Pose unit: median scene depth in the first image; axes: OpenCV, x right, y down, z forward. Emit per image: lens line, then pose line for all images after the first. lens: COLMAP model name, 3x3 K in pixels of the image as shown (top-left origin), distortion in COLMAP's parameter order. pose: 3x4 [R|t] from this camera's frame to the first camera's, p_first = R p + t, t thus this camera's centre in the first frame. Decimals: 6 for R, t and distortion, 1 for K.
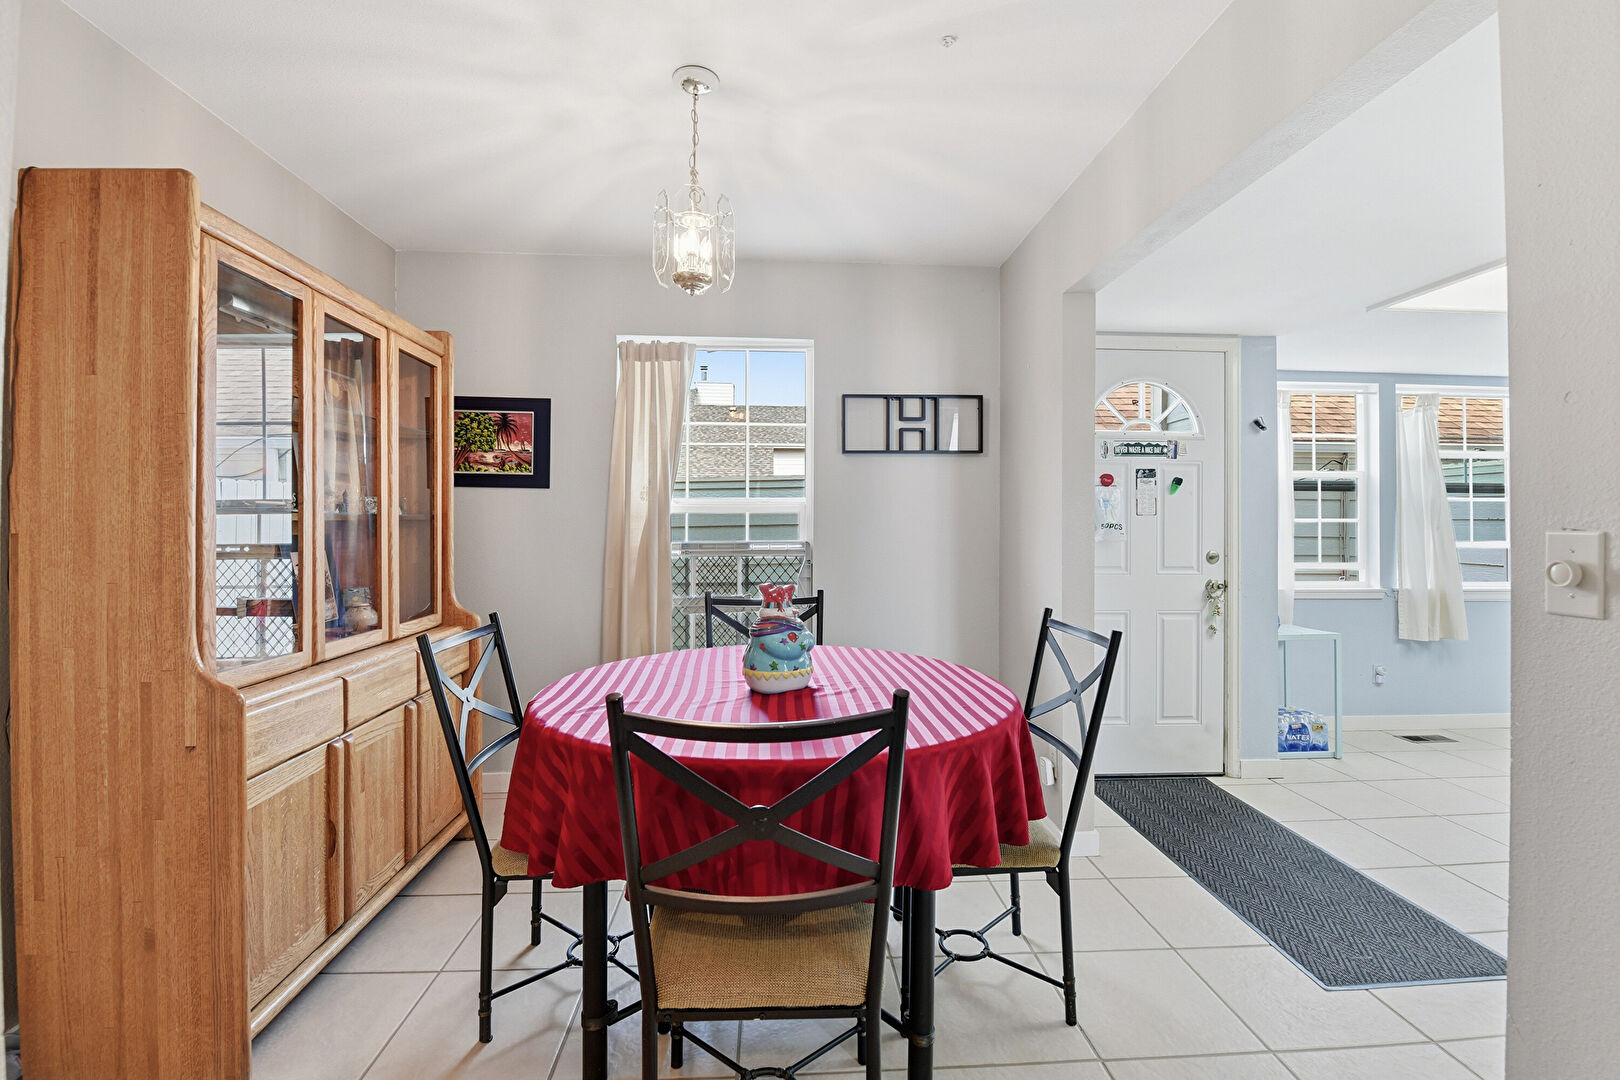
lens RADIAL K [[720.5, 0, 809.3], [0, 720.5, 523.2], [0, 0, 1]] dist [0.000399, -0.010980]
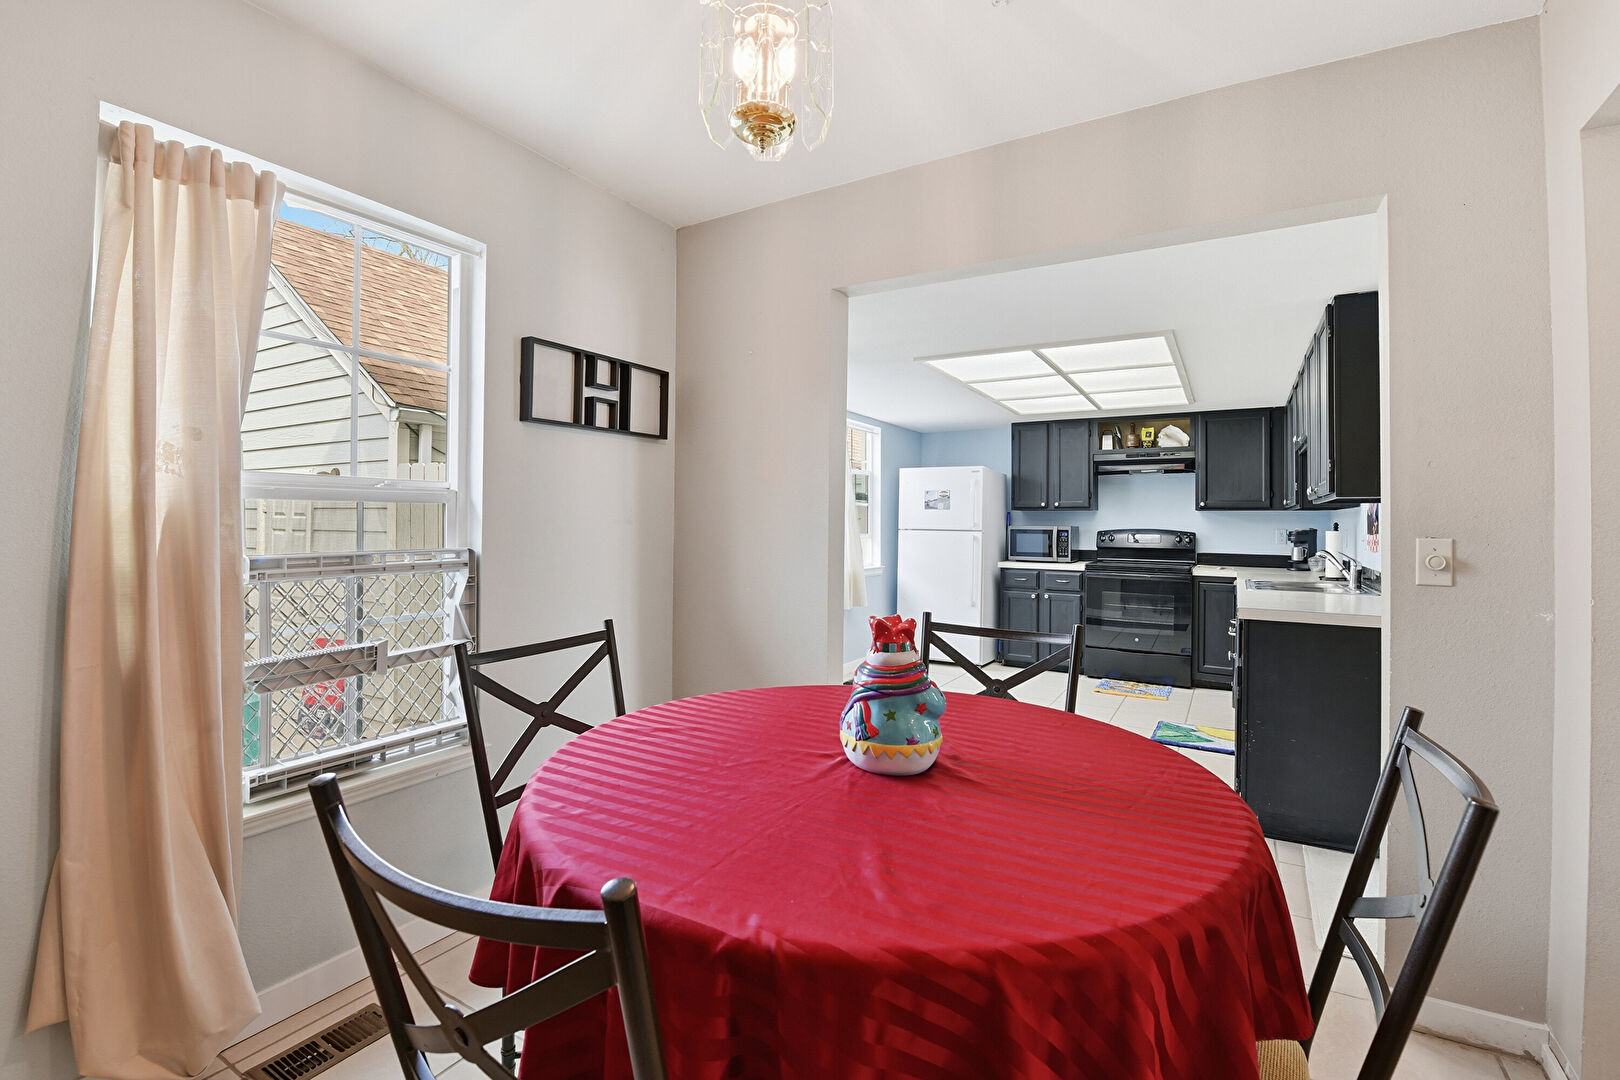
lens RADIAL K [[706.3, 0, 810.7], [0, 706.3, 502.3], [0, 0, 1]] dist [-0.001396, -0.000395]
pose [[0.569810, 0.018910, 0.821559, -0.353392], [-0.010383, 0.999821, -0.015812, -0.009021], [-0.821711, 0.000479, 0.569905, 0.371509]]
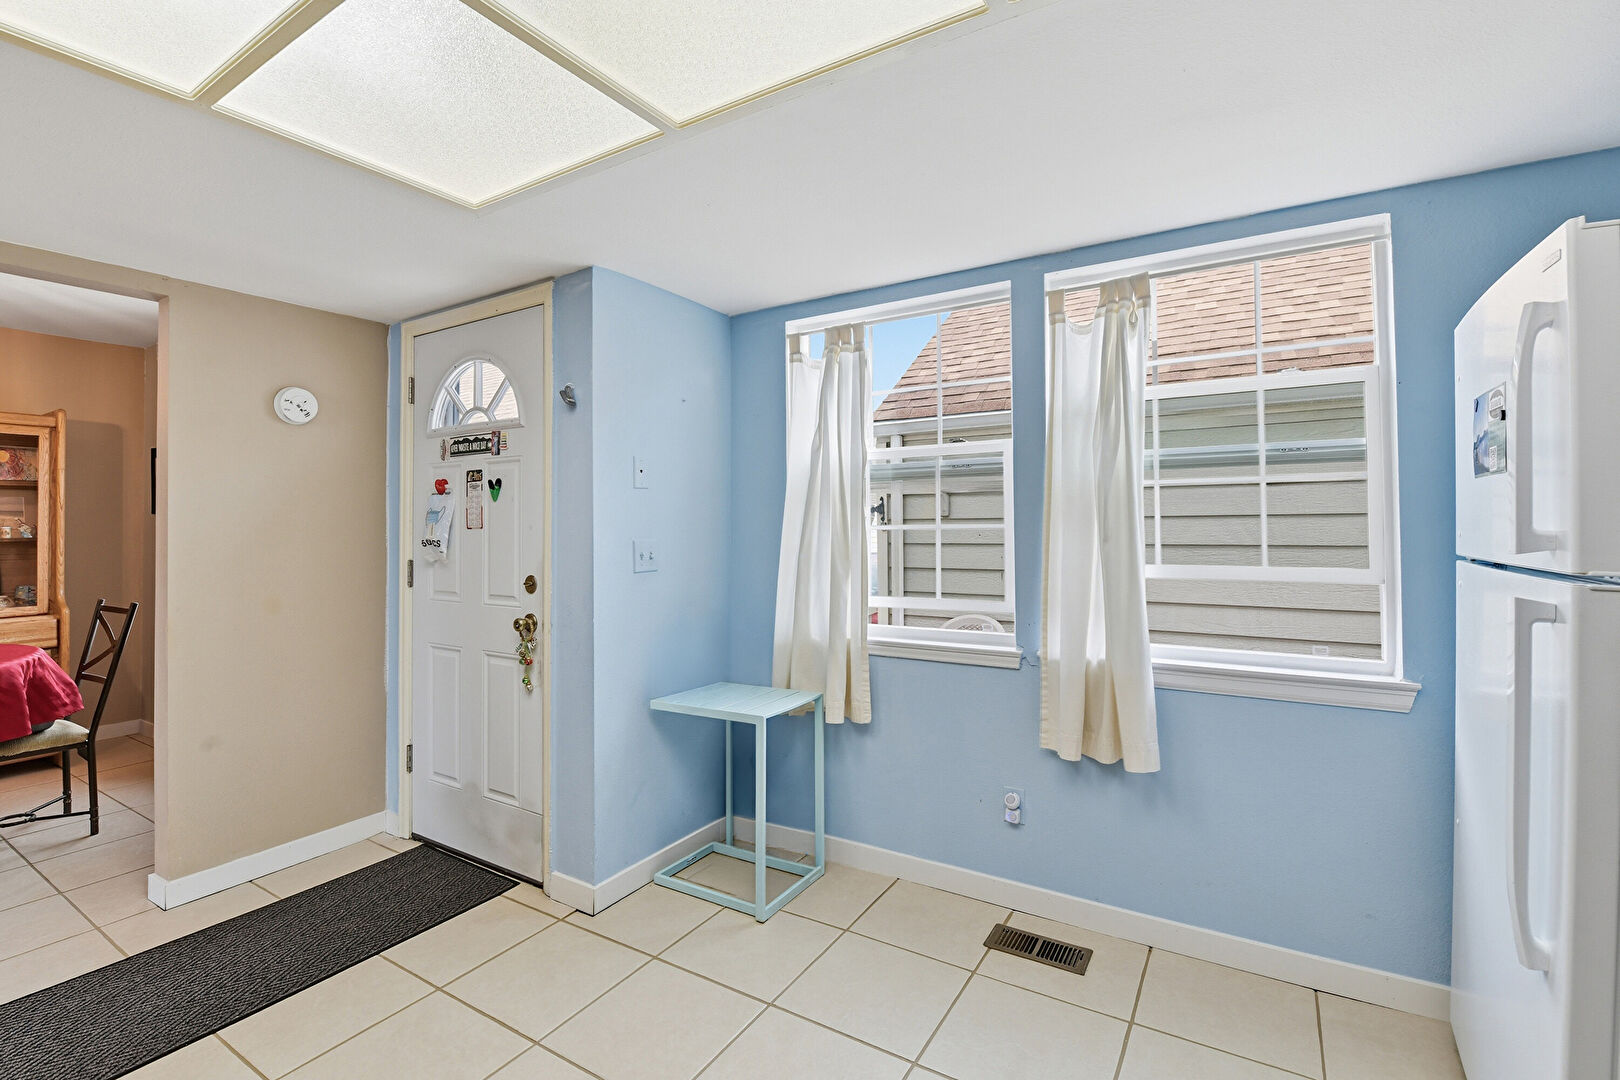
lens RADIAL K [[720.5, 0, 809.3], [0, 720.5, 523.2], [0, 0, 1]] dist [0.000399, -0.010980]
pose [[0.814383, -0.018914, -0.580020, 1.253762], [0.012645, 0.999810, -0.014849, -0.000681], [0.580191, 0.004759, 0.814467, 0.580485]]
